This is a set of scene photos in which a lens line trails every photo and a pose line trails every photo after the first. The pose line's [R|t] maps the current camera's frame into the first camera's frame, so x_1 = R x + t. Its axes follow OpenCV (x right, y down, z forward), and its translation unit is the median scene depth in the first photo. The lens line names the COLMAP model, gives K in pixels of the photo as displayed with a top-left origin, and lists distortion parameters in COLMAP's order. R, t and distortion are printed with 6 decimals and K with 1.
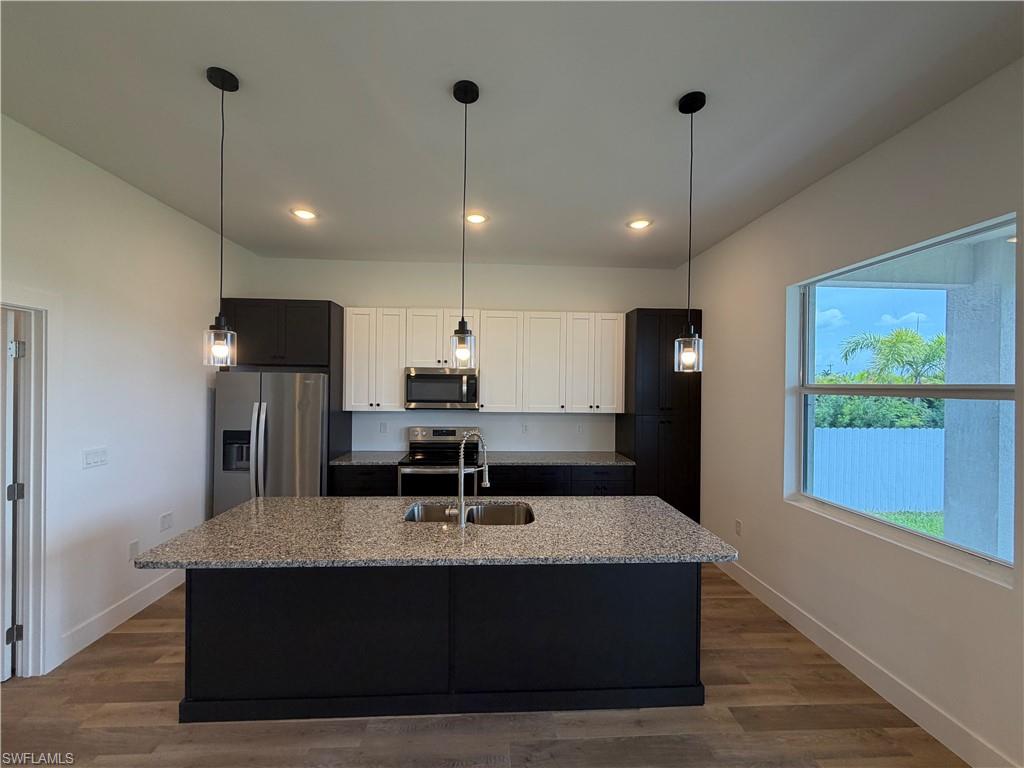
lens RADIAL K [[406.9, 0, 506.6], [0, 406.9, 386.4], [0, 0, 1]] dist [0.000180, 0.000206]
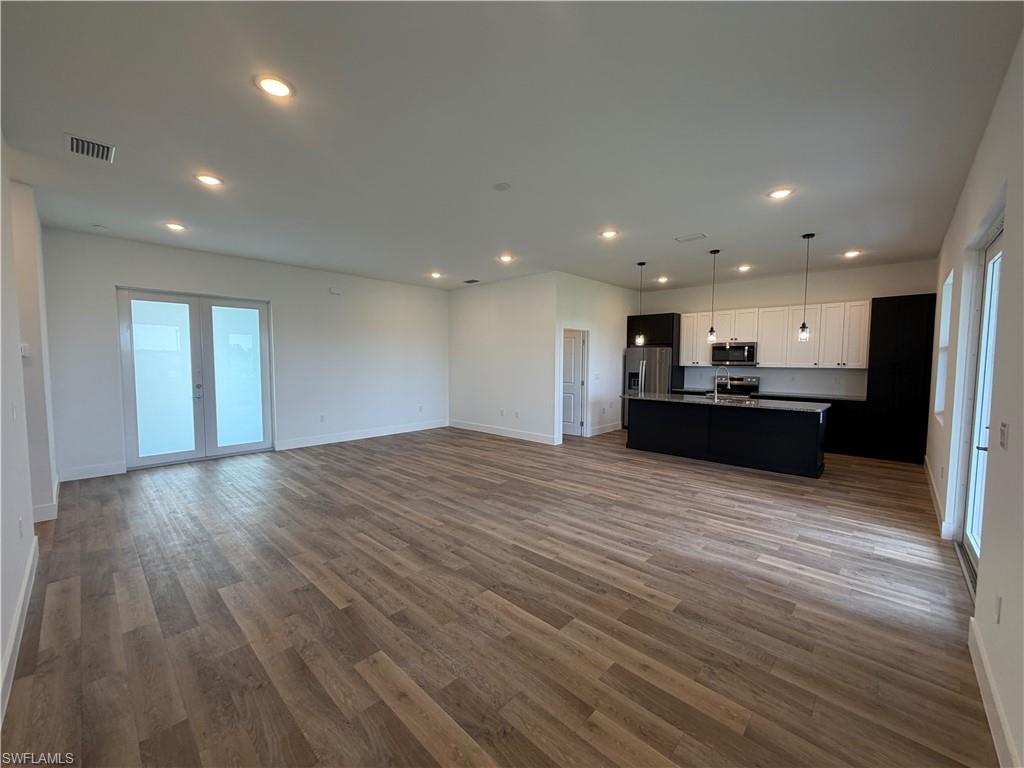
lens RADIAL K [[406.9, 0, 508.7], [0, 406.9, 381.4], [0, 0, 1]] dist [0.000180, 0.000206]
pose [[0.688753, 0.030352, -0.724360, 0.482994], [0.001333, 0.999069, 0.043130, 0.049158], [0.724995, -0.030671, 0.688071, -1.013037]]
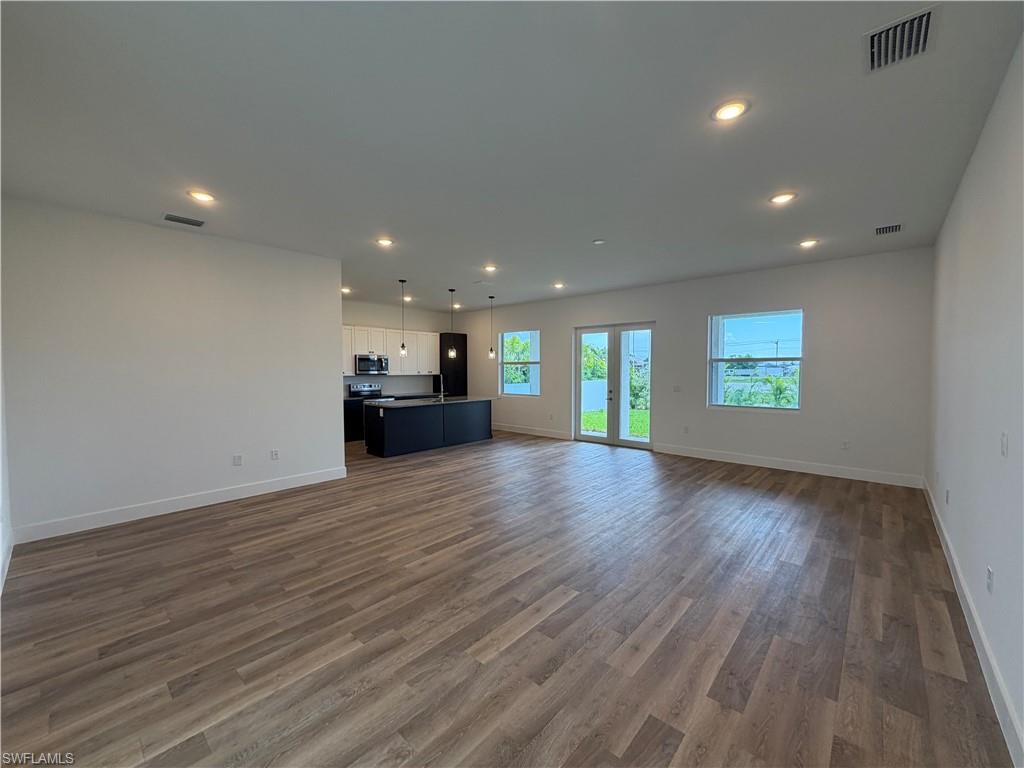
lens RADIAL K [[406.9, 0, 508.2], [0, 406.9, 383.1], [0, 0, 1]] dist [0.000180, 0.000206]
pose [[0.714189, -0.039951, 0.698811, -1.171439], [0.015632, 0.999031, 0.041138, 0.024257], [-0.699778, -0.018457, 0.714122, -1.066673]]
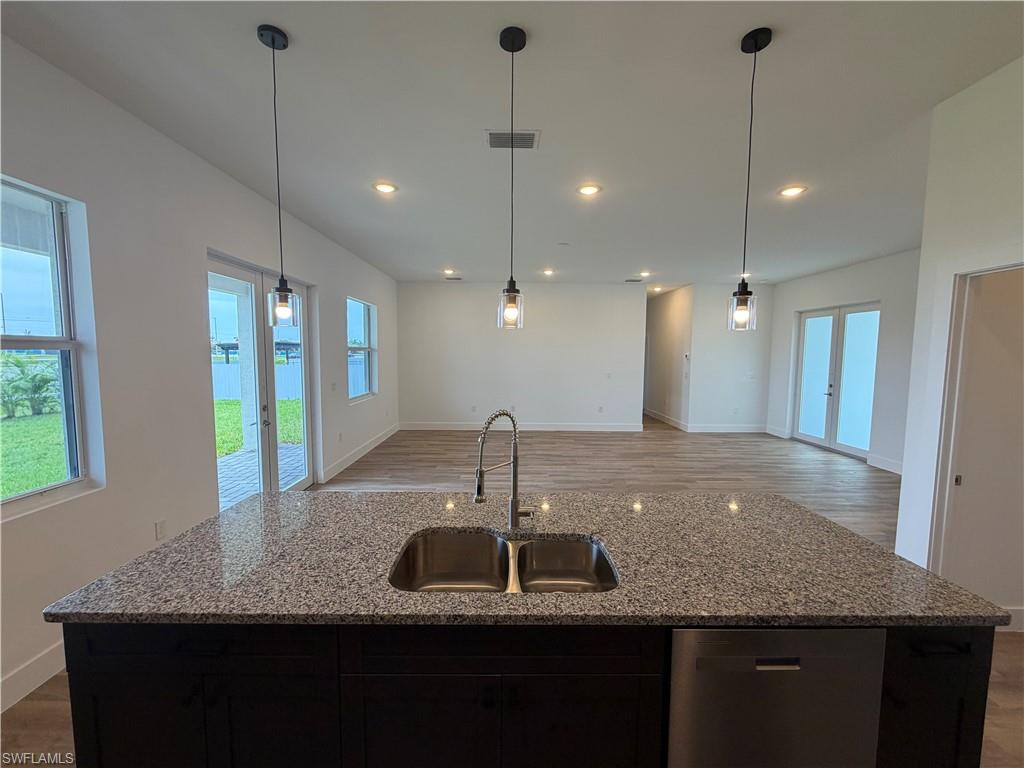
lens RADIAL K [[406.9, 0, 505.5], [0, 406.9, 385.8], [0, 0, 1]] dist [0.000180, 0.000206]
pose [[-0.998360, -0.021776, 0.052945, -0.067710], [-0.017088, 0.996024, 0.087432, 0.004519], [-0.054638, 0.086384, -0.994763, 0.899459]]
